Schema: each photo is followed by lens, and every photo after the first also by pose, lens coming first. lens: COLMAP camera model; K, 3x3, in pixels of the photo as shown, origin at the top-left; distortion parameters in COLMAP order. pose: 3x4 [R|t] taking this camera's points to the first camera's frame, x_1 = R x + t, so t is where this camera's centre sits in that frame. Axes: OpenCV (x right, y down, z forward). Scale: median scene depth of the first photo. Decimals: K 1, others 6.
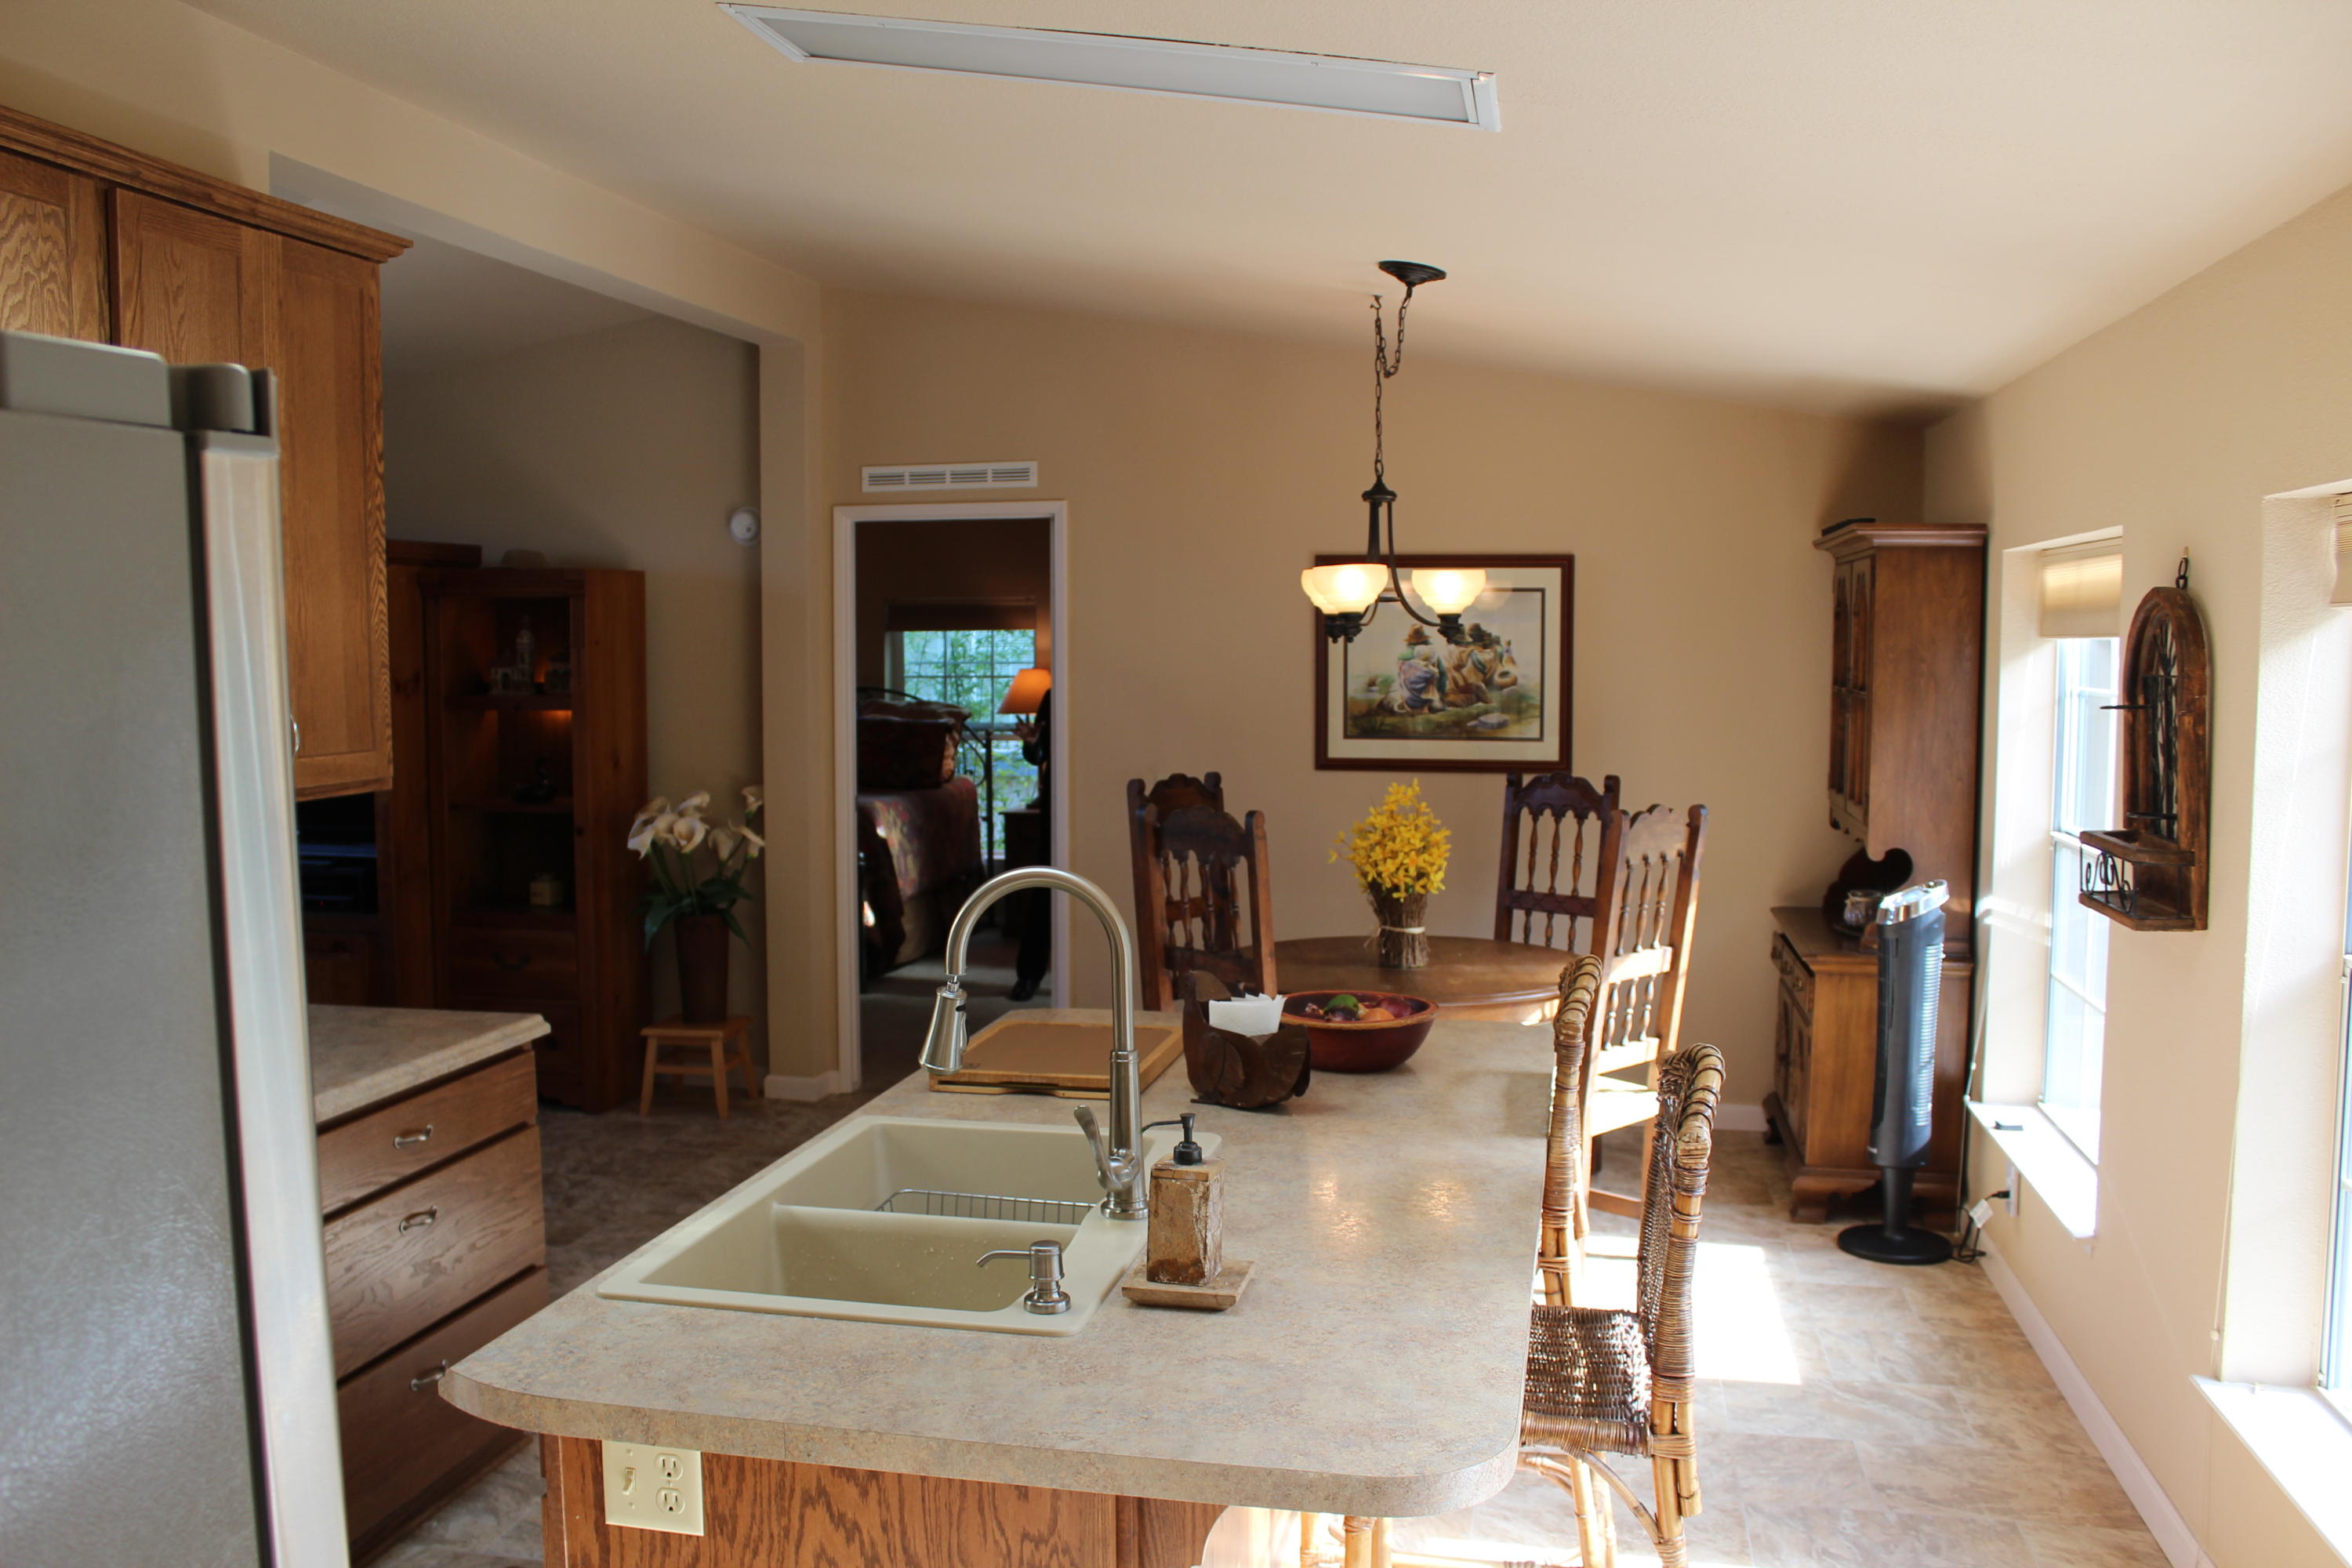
lens RADIAL K [[1928.9, 0, 1176.0], [0, 1928.9, 784.0], [0, 0, 1]] dist [-0.168017, 0.132260]
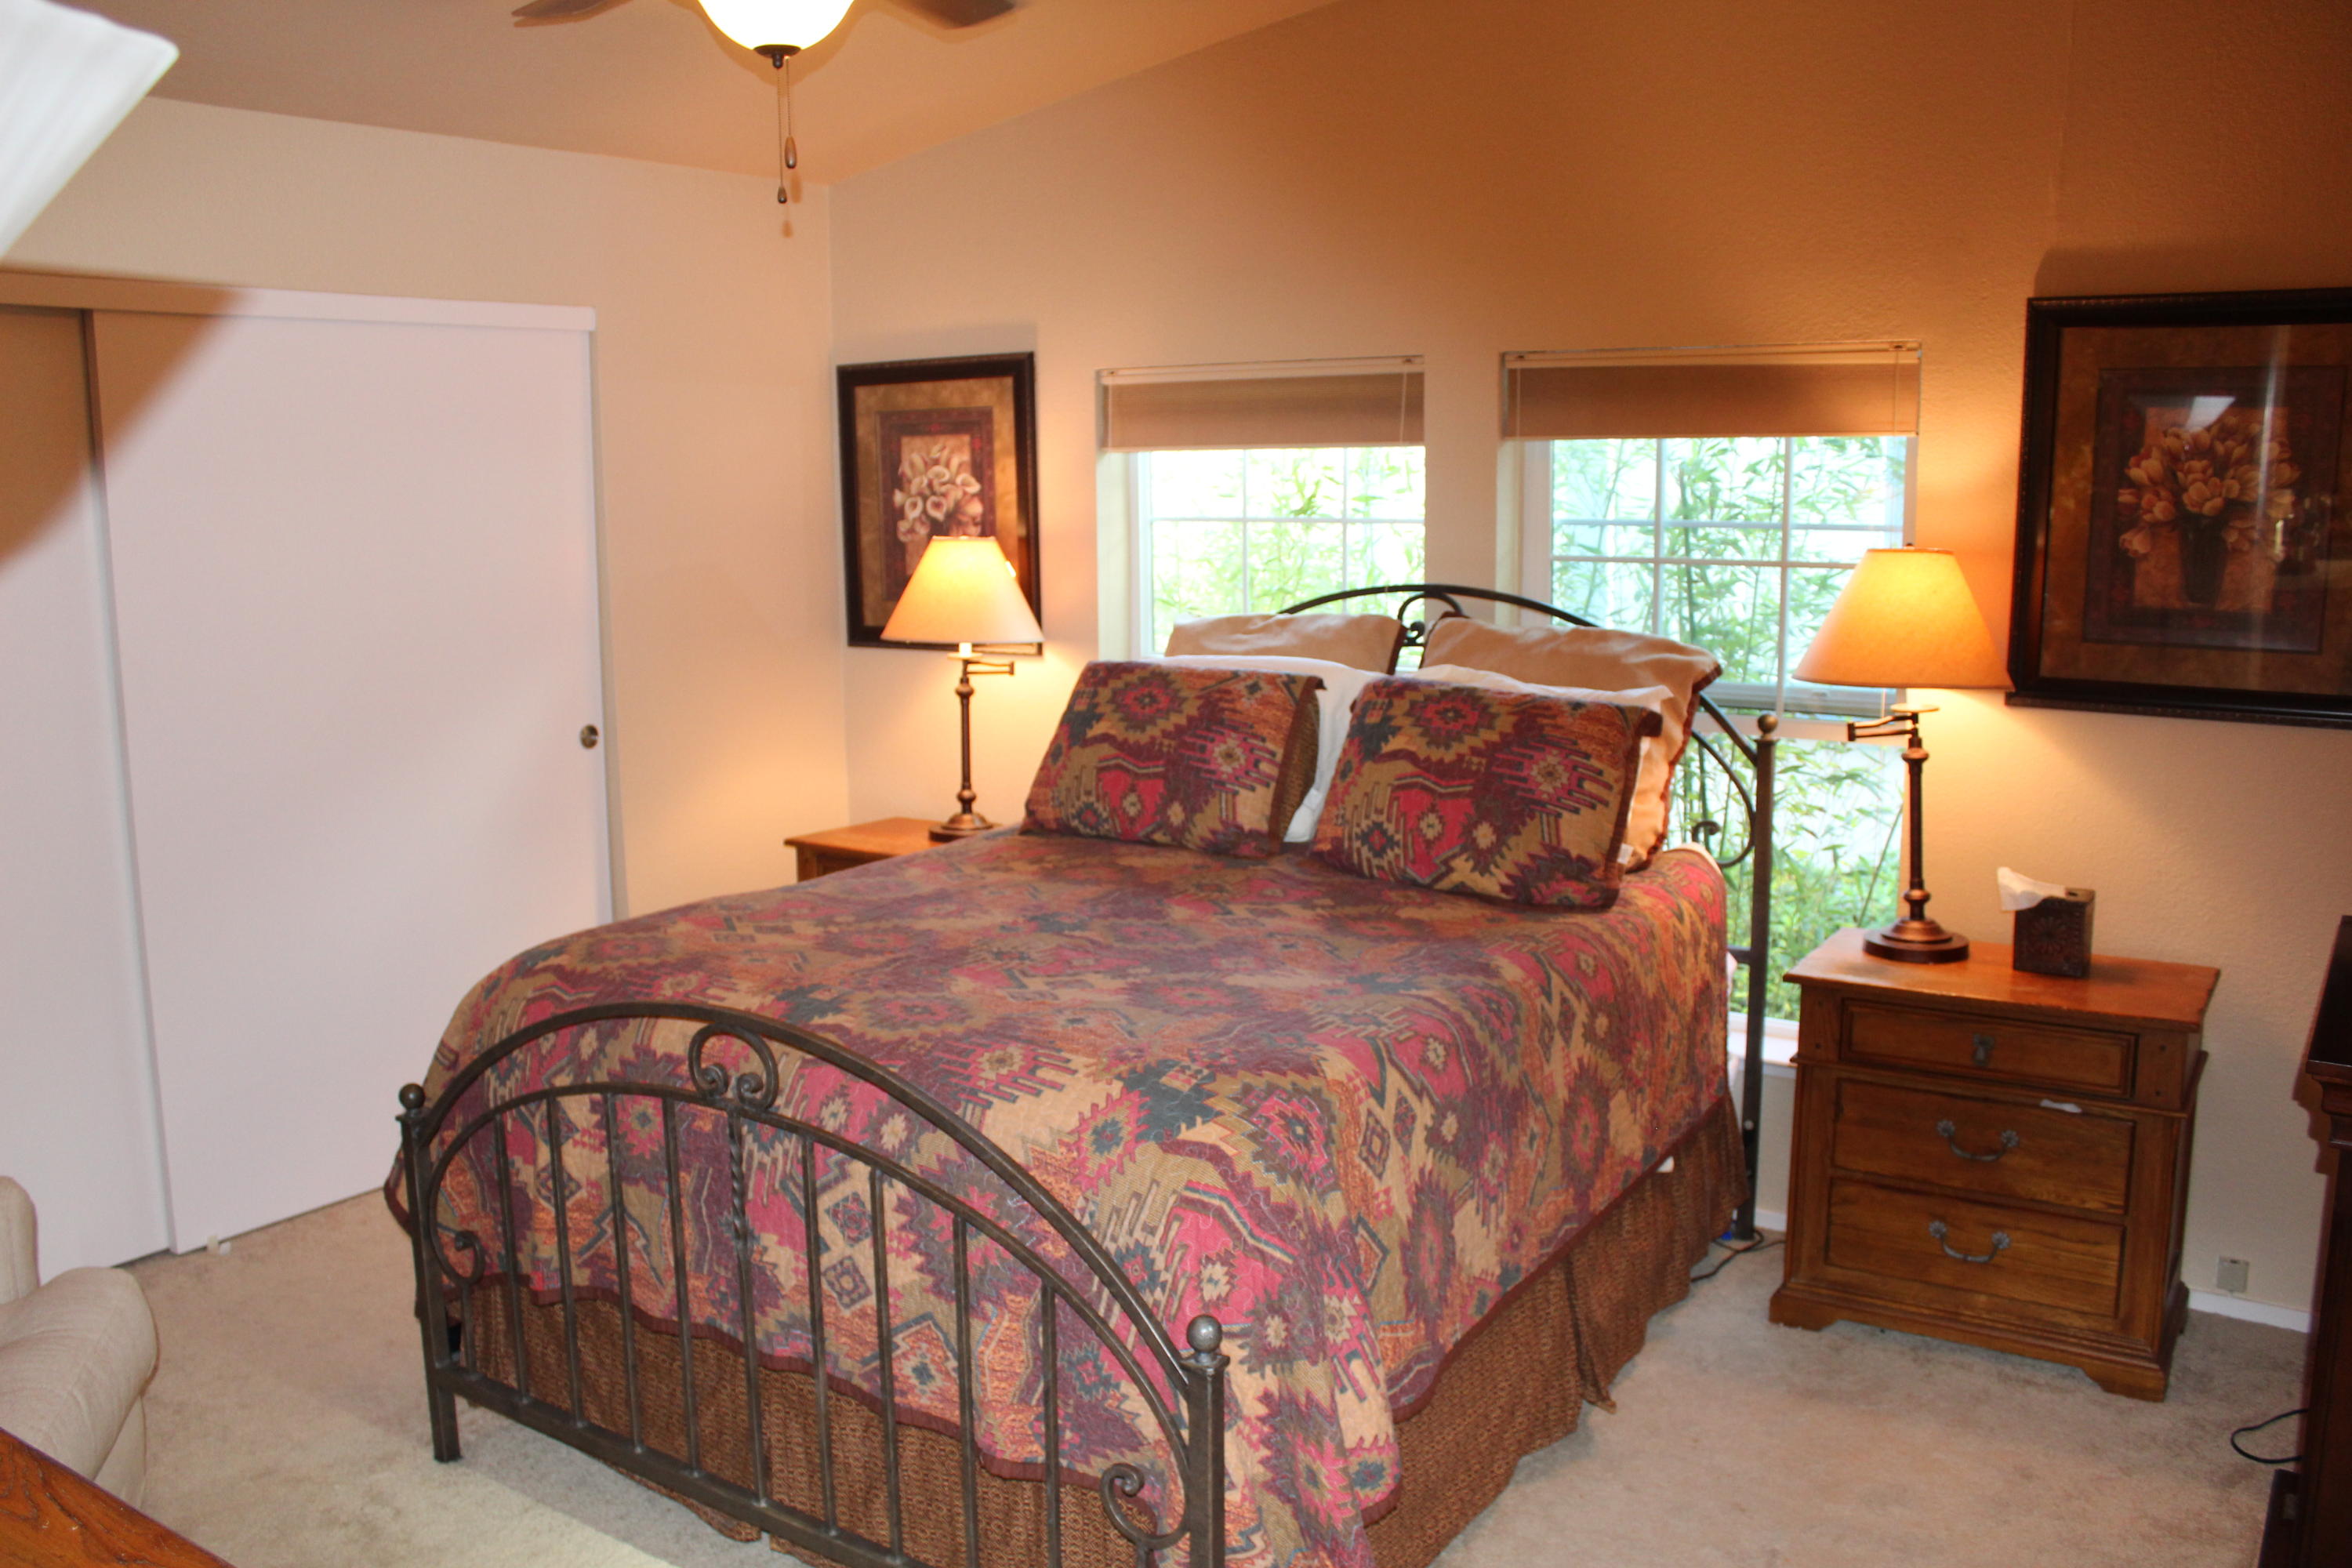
lens RADIAL K [[1928.9, 0, 1176.0], [0, 1928.9, 784.0], [0, 0, 1]] dist [-0.168017, 0.132260]
pose [[0.921531, 0.060124, -0.383623, -0.067643], [-0.020325, 0.994054, 0.106972, -0.055910], [0.387773, -0.090781, 0.917273, 0.682288]]
